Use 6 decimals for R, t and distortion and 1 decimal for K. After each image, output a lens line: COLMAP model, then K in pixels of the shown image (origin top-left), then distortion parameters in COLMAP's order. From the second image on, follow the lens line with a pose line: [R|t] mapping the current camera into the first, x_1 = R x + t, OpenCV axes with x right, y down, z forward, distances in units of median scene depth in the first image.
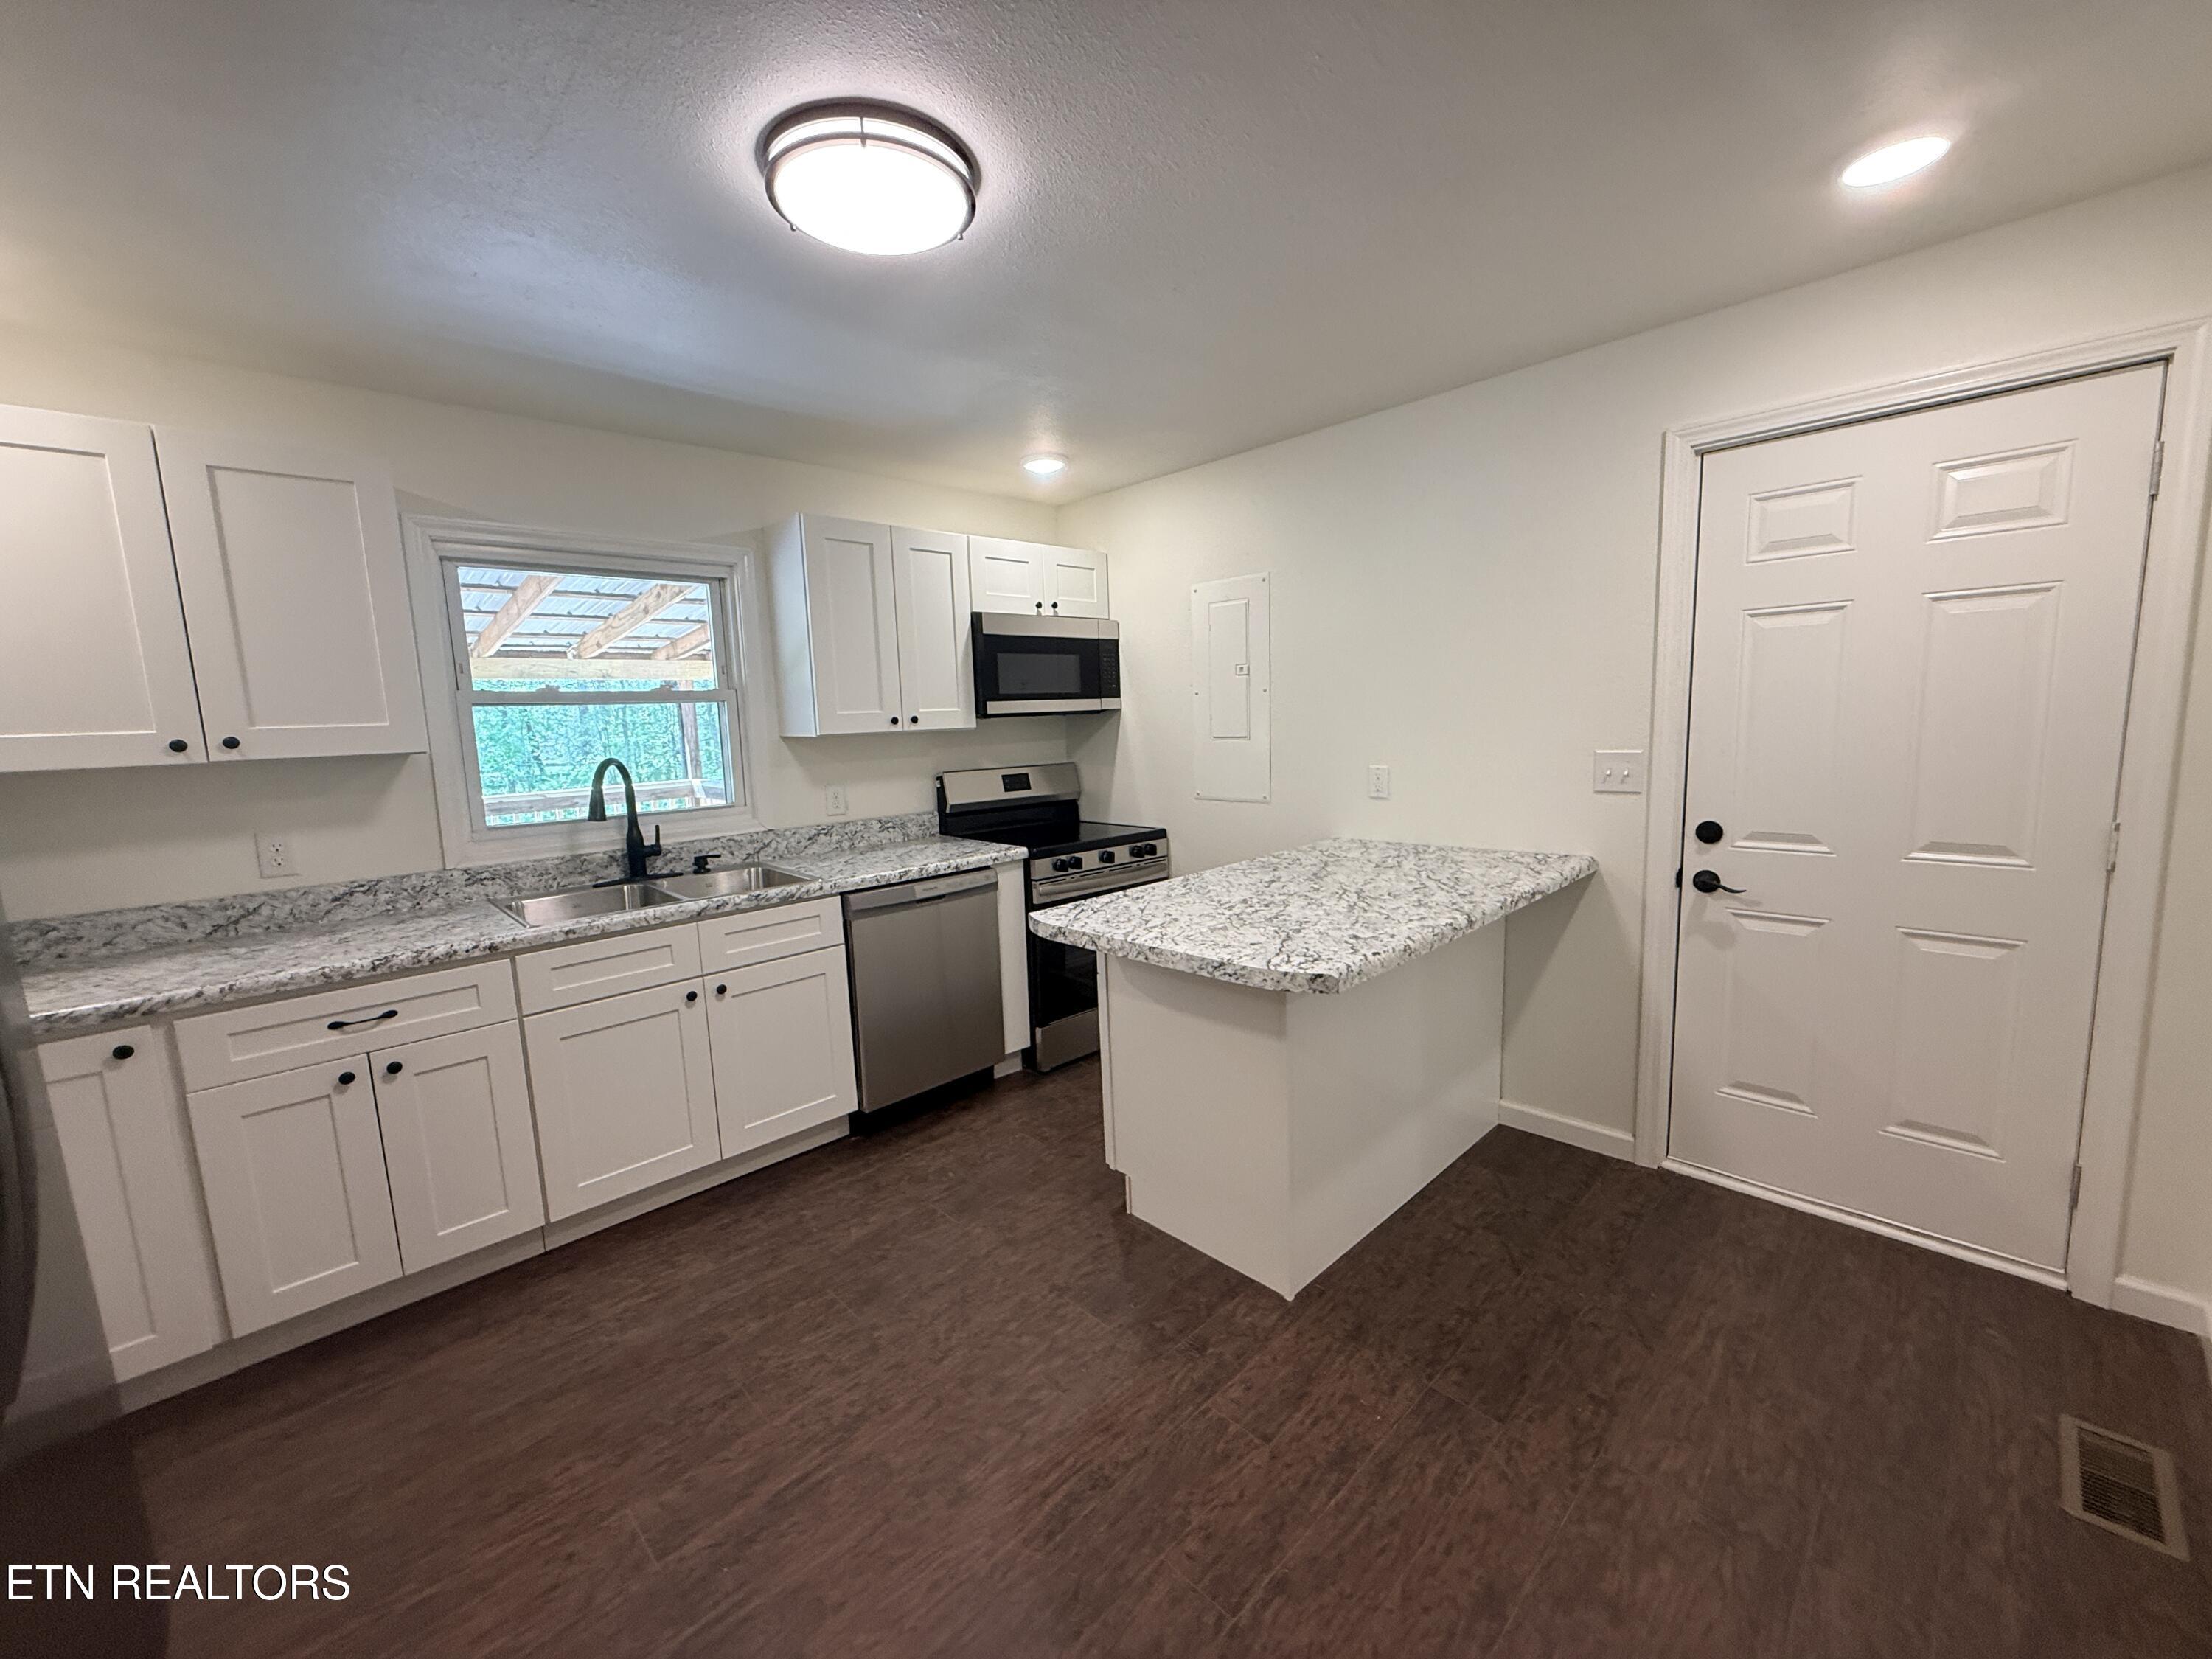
lens RADIAL K [[881.0, 0, 1104.3], [0, 881.0, 825.5], [0, 0, 1]] dist [0.003634, 0.000003]
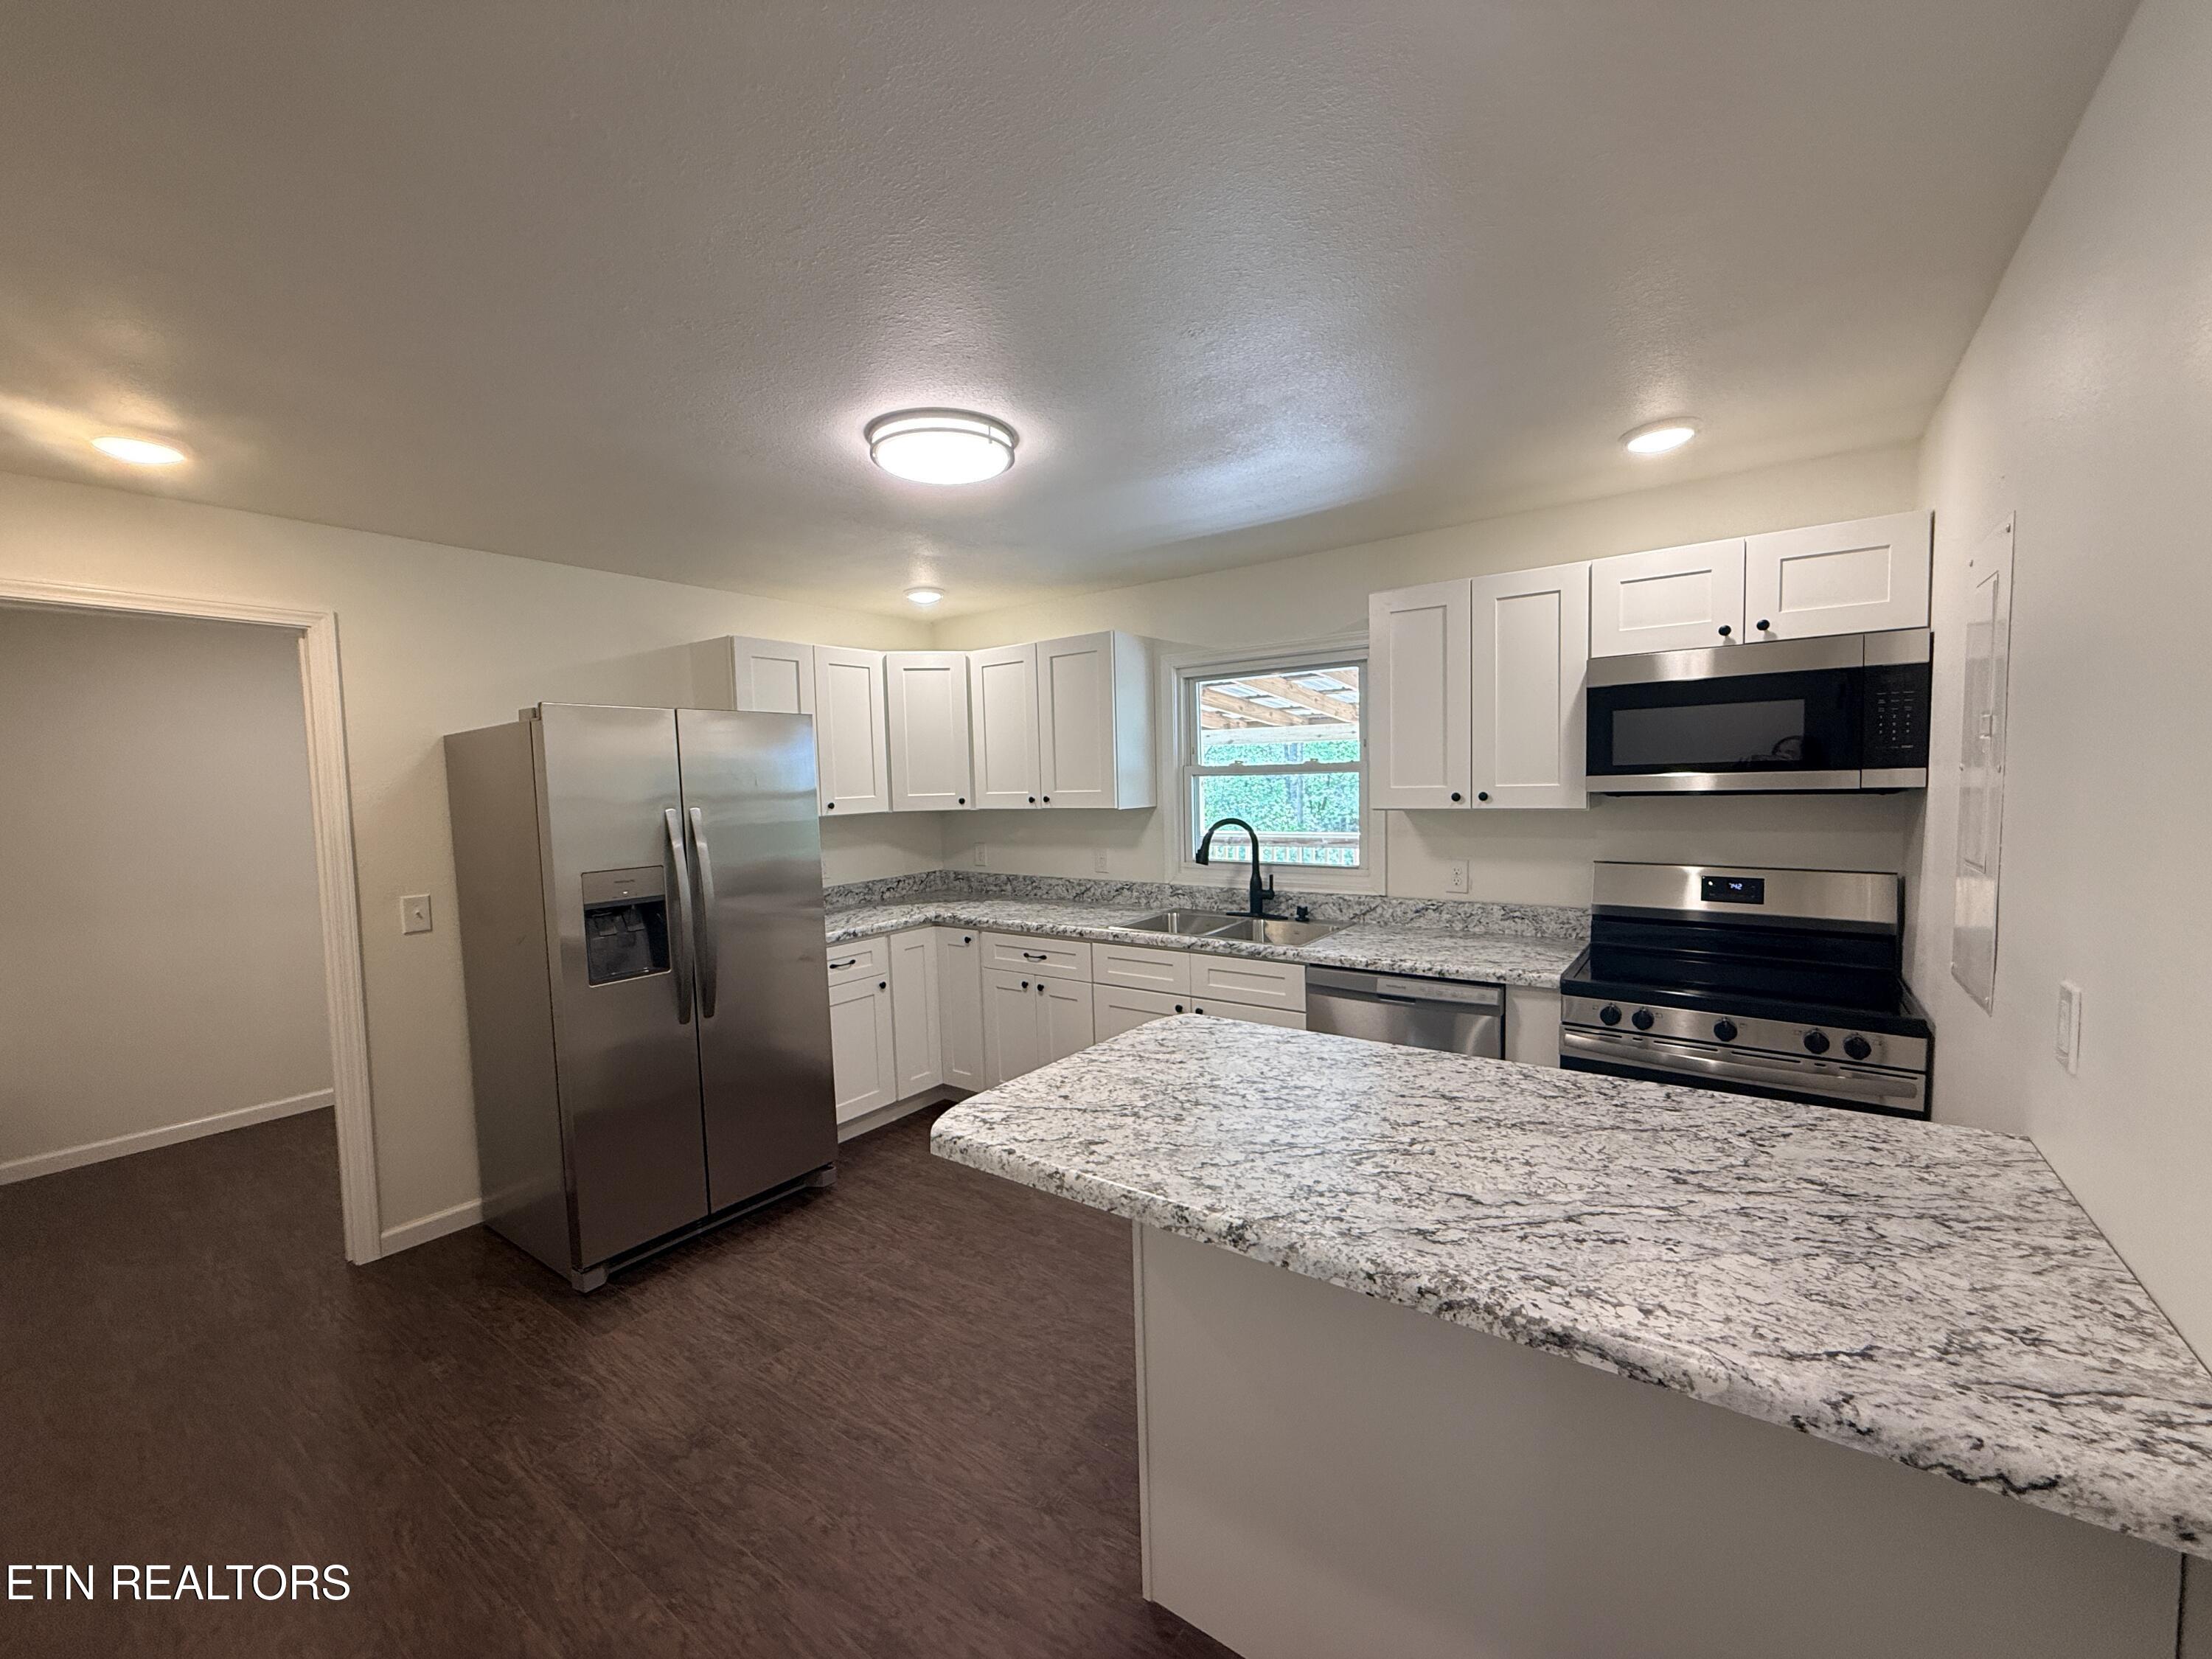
lens RADIAL K [[881.0, 0, 1098.4], [0, 881.0, 820.7], [0, 0, 1]] dist [0.003634, 0.000003]
pose [[0.168808, 0.078568, -0.982513, 0.678046], [-0.105215, 0.992559, 0.061294, -0.130342], [0.980017, 0.093028, 0.175818, 0.571647]]
